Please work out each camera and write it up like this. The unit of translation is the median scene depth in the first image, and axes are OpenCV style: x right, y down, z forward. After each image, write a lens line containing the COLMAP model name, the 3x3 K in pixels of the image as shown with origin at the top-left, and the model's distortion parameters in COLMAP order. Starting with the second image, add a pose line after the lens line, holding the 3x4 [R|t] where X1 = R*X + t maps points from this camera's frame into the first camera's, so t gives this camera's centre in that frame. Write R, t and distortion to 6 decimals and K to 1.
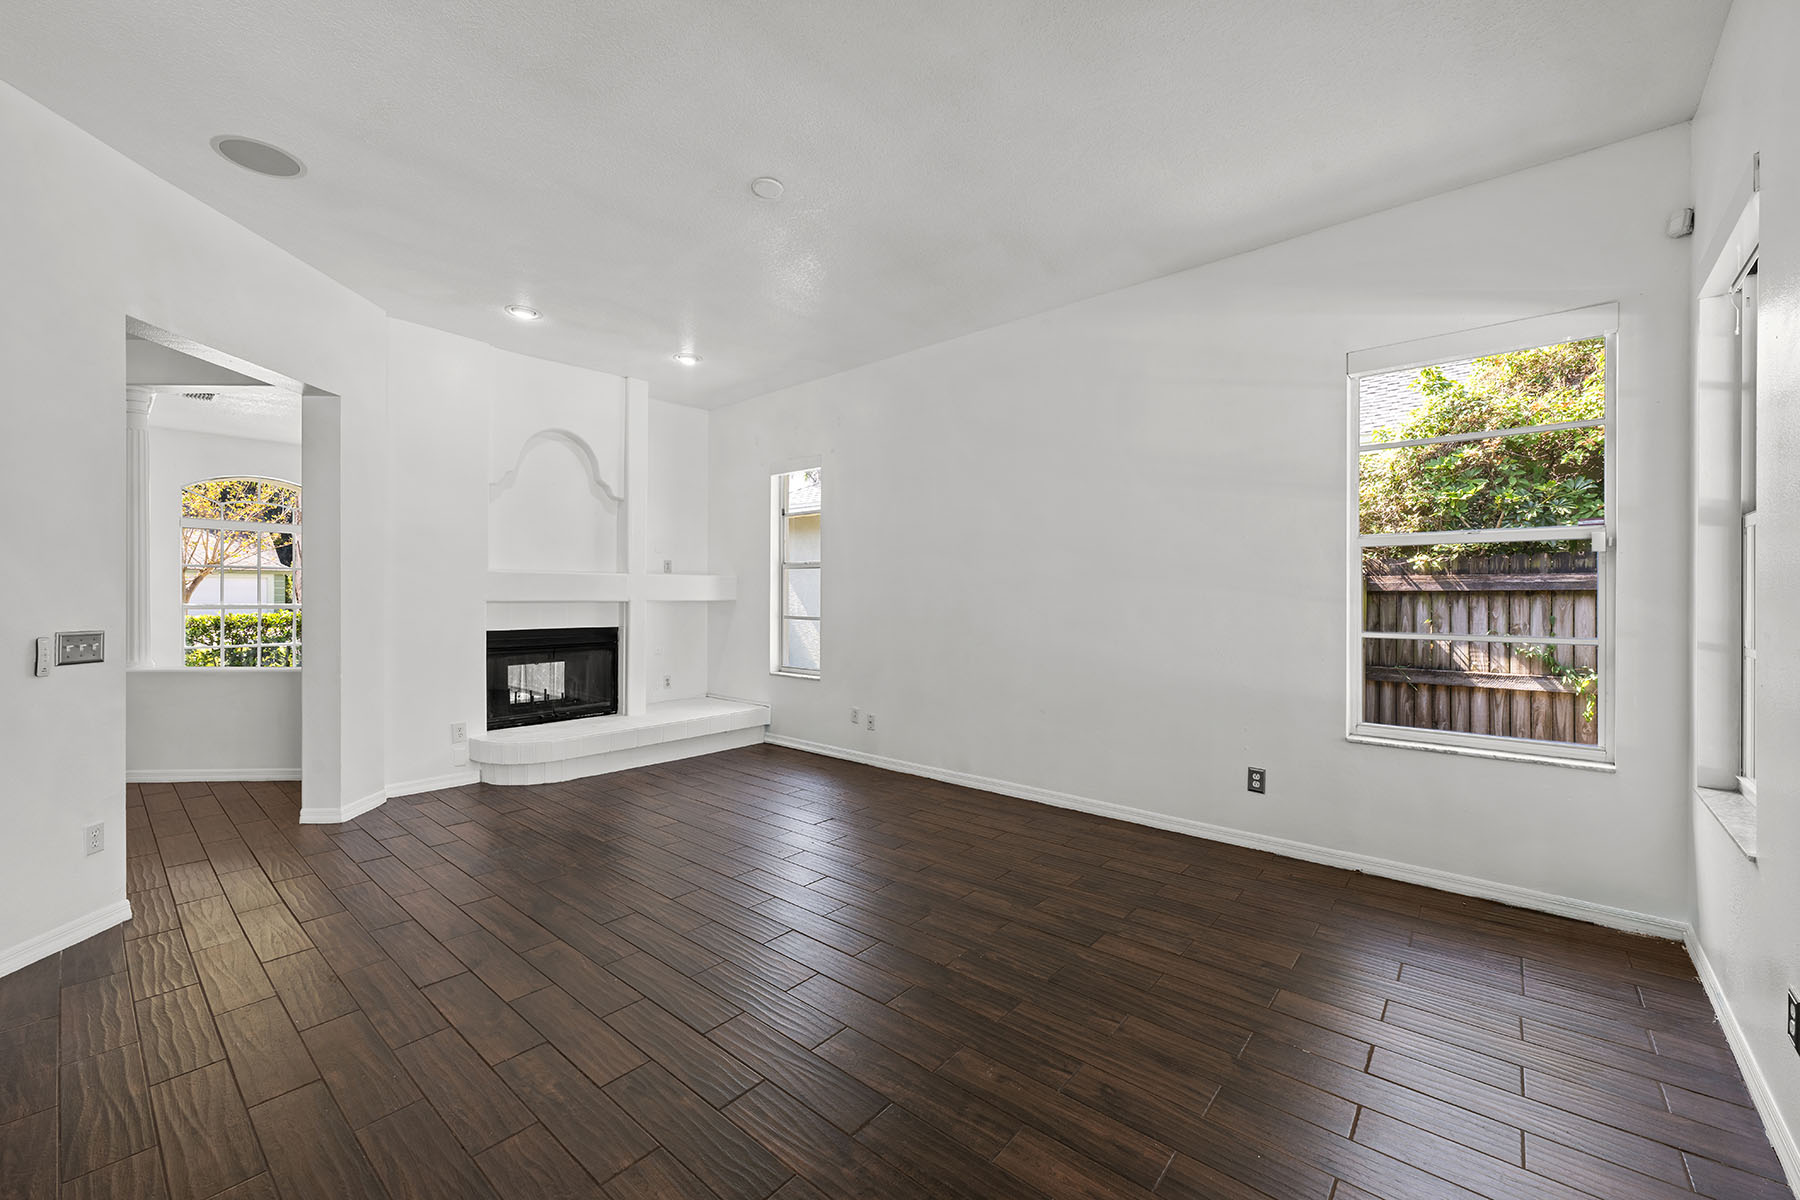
lens RADIAL K [[724.0, 0, 890.0], [0, 724.0, 592.5], [0, 0, 1]] dist [-0.007125, 0.001139]
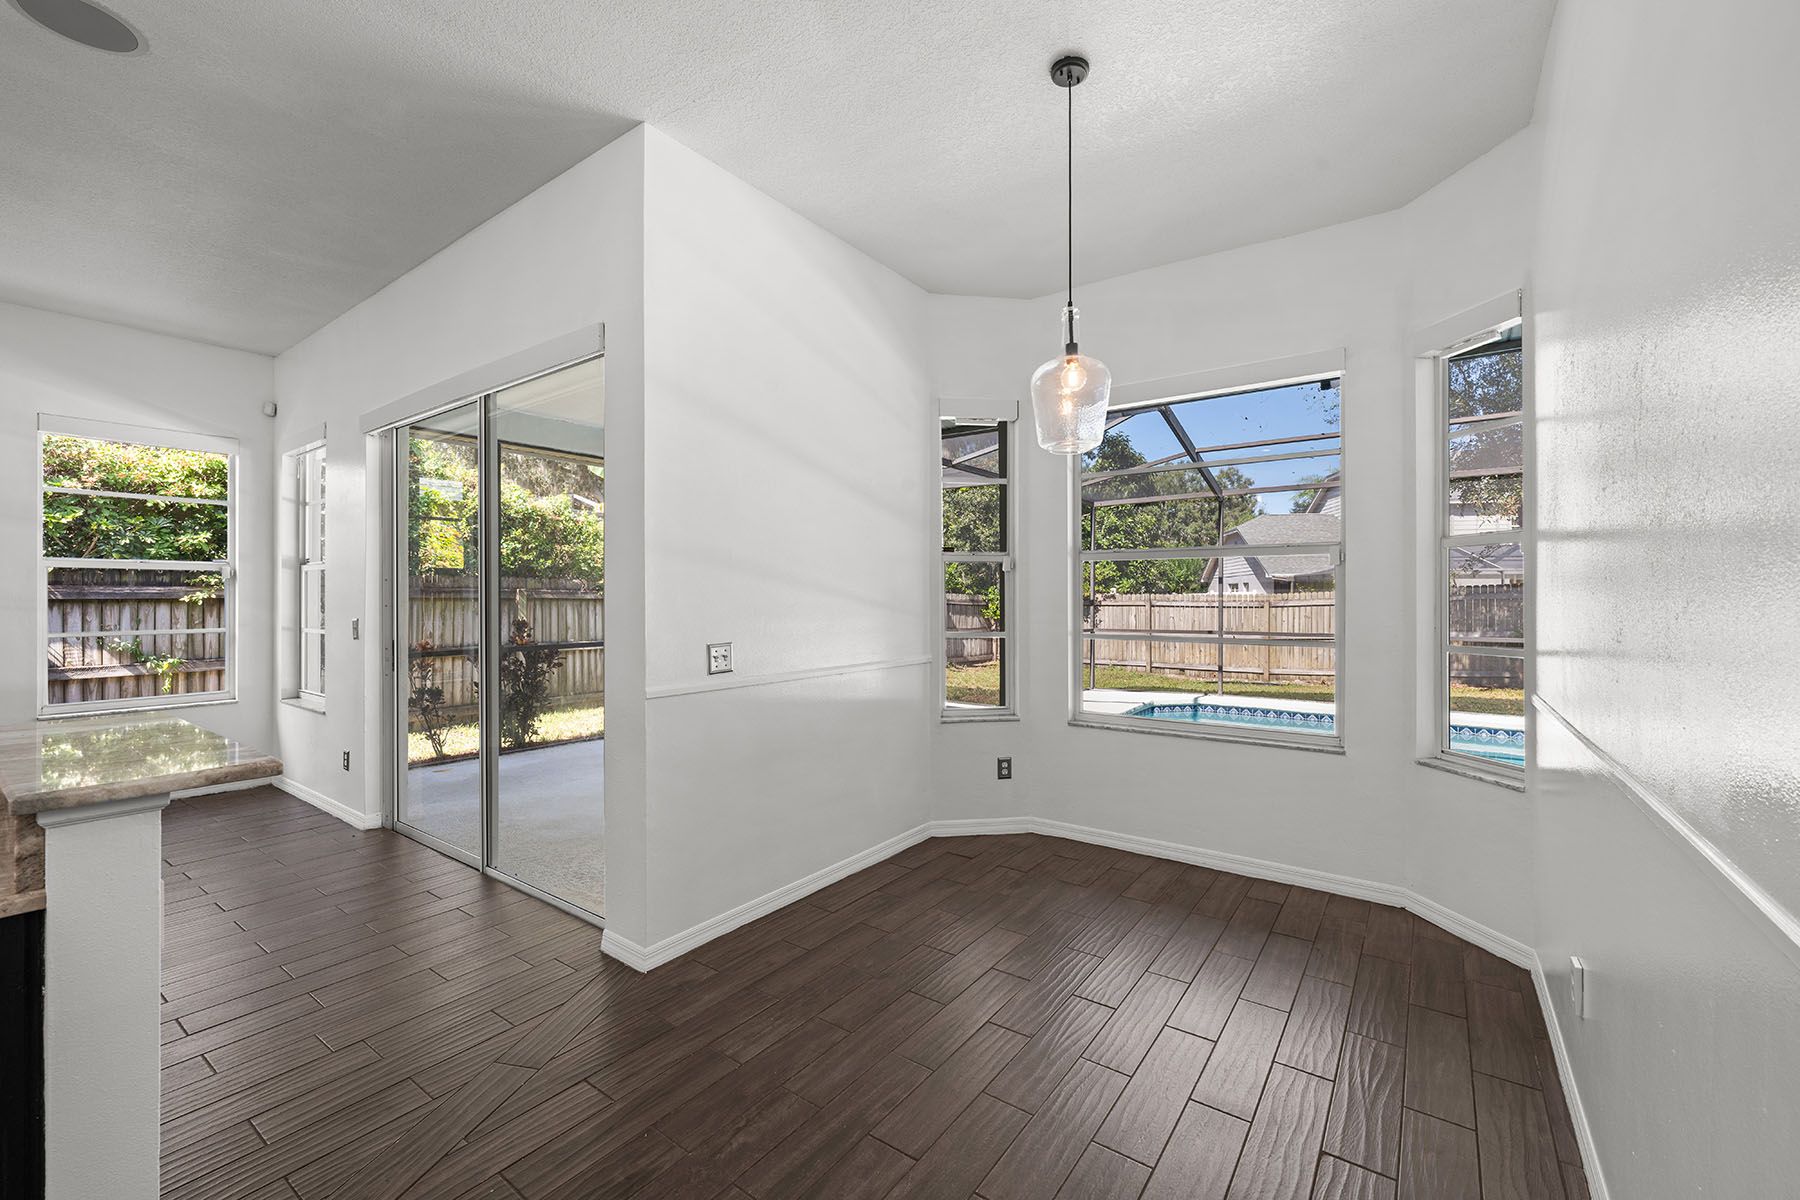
lens RADIAL K [[724.0, 0, 899.4], [0, 724.0, 597.2], [0, 0, 1]] dist [-0.007125, 0.001139]
pose [[-0.099424, -0.001233, 0.995044, -0.537678], [-0.001565, 0.999998, 0.001083, -0.009351], [-0.995044, -0.001450, -0.099426, -0.264288]]
